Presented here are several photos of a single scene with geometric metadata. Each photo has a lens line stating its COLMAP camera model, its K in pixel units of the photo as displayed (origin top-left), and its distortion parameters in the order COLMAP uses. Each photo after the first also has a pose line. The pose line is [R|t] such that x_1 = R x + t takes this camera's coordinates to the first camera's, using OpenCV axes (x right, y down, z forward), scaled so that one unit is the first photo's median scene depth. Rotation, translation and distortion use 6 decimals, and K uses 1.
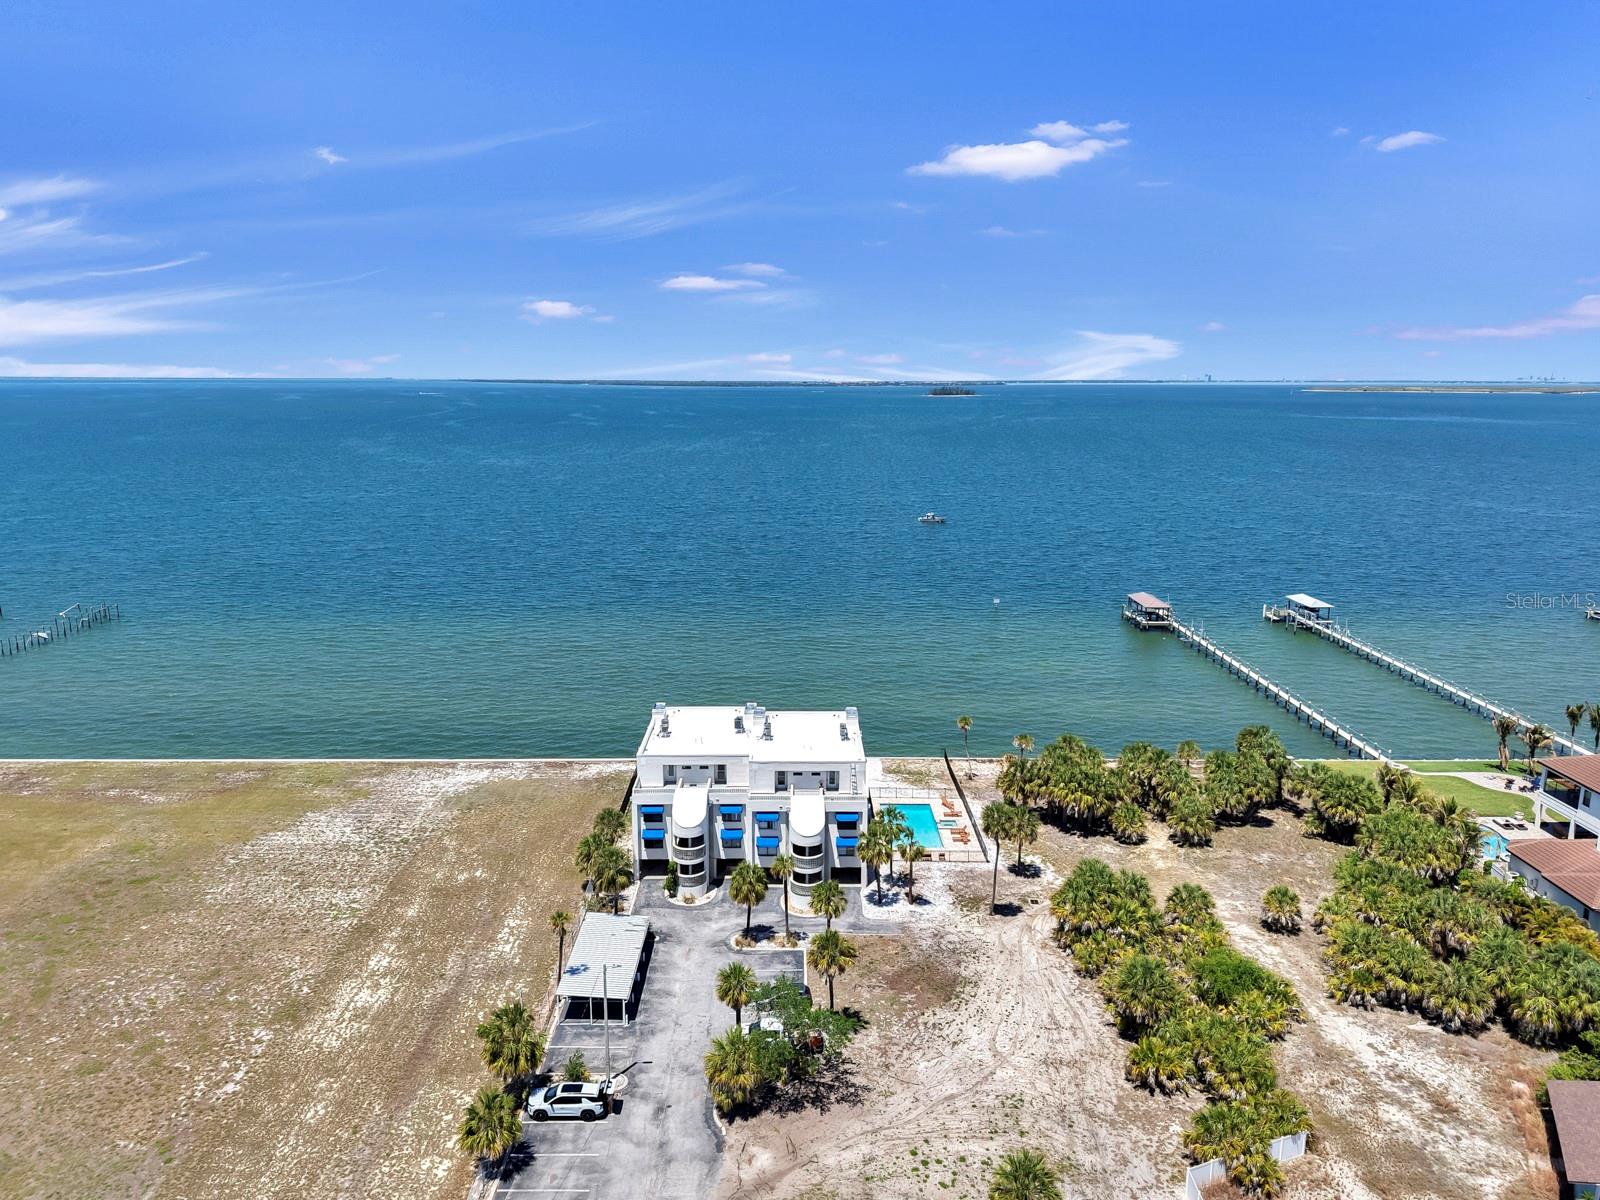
lens RADIAL K [[1108.4, 0, 805.1], [0, 1108.4, 600.7], [0, 0, 1]] dist [0.002604, 0.002110]
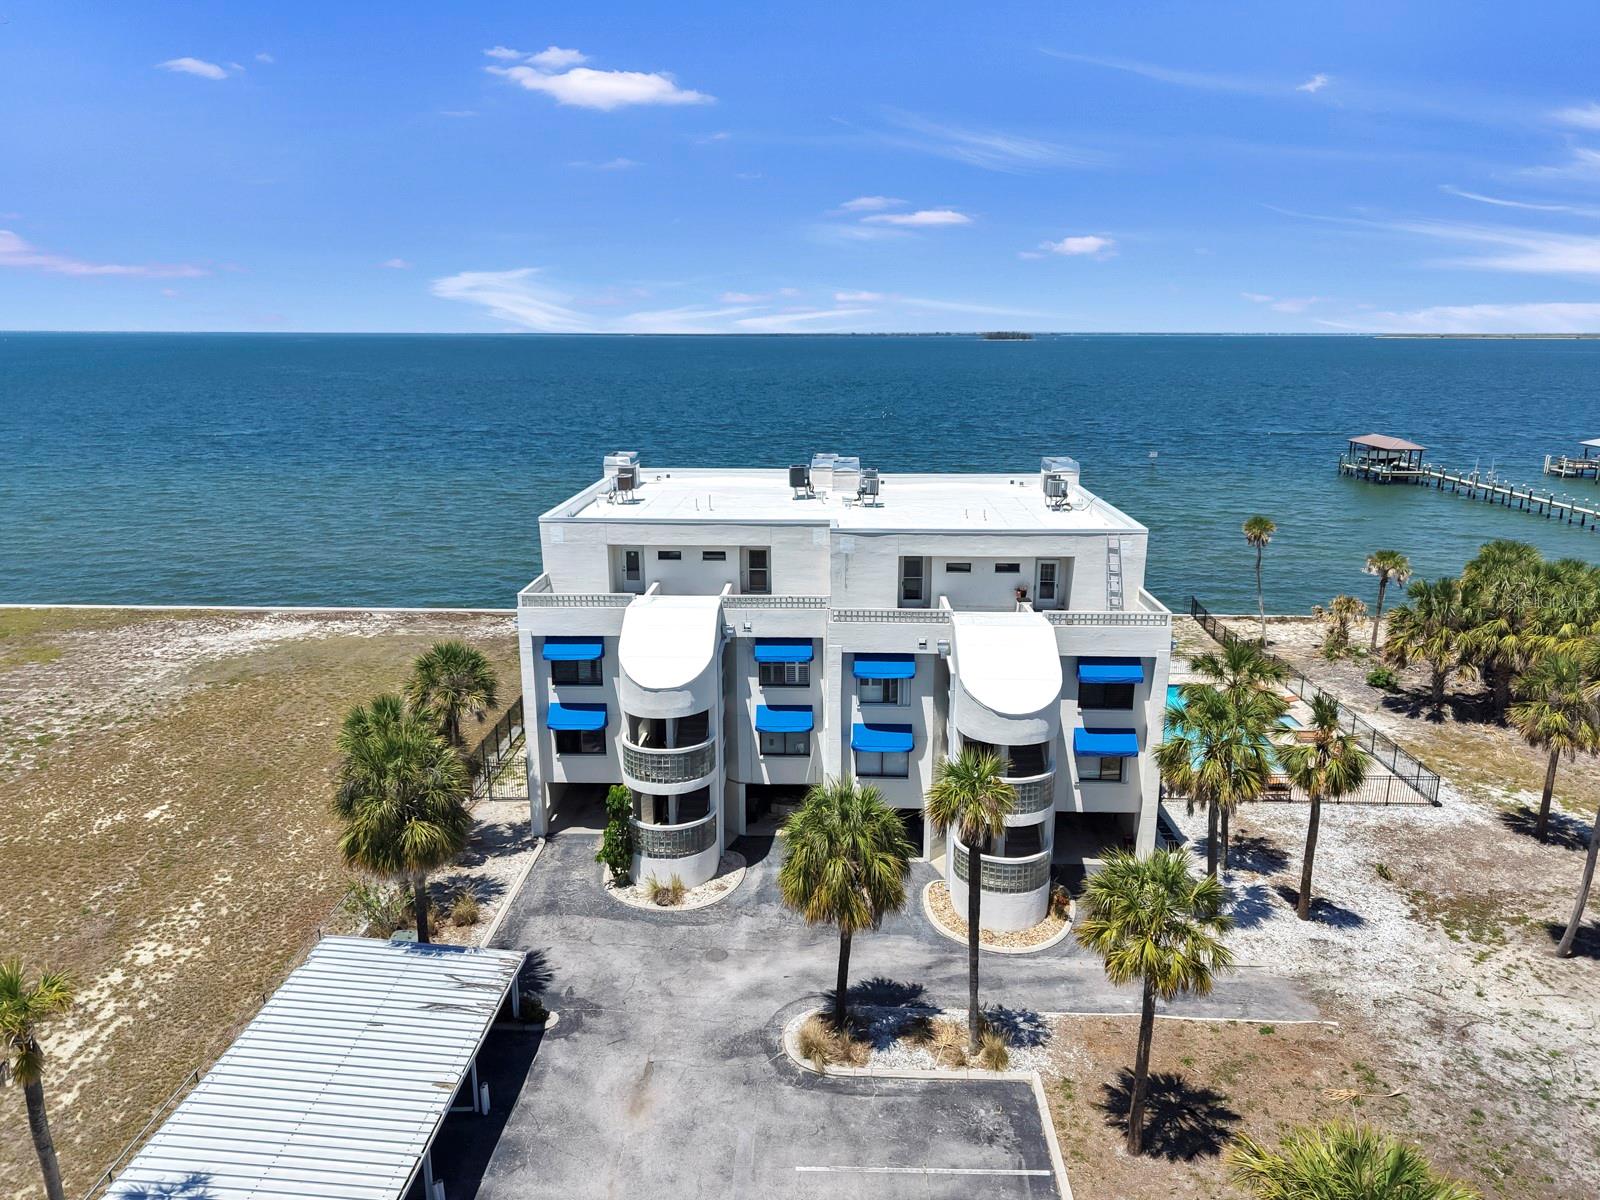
lens RADIAL K [[1111.9, 0, 800.0], [0, 1111.9, 600.0], [0, 0, 1]] dist [-0.002062, -0.000558]
pose [[0.999030, 0.006692, -0.043514, -0.047646], [-0.005109, 0.999325, 0.036391, 0.165376], [0.043728, -0.036133, 0.998390, 0.660933]]
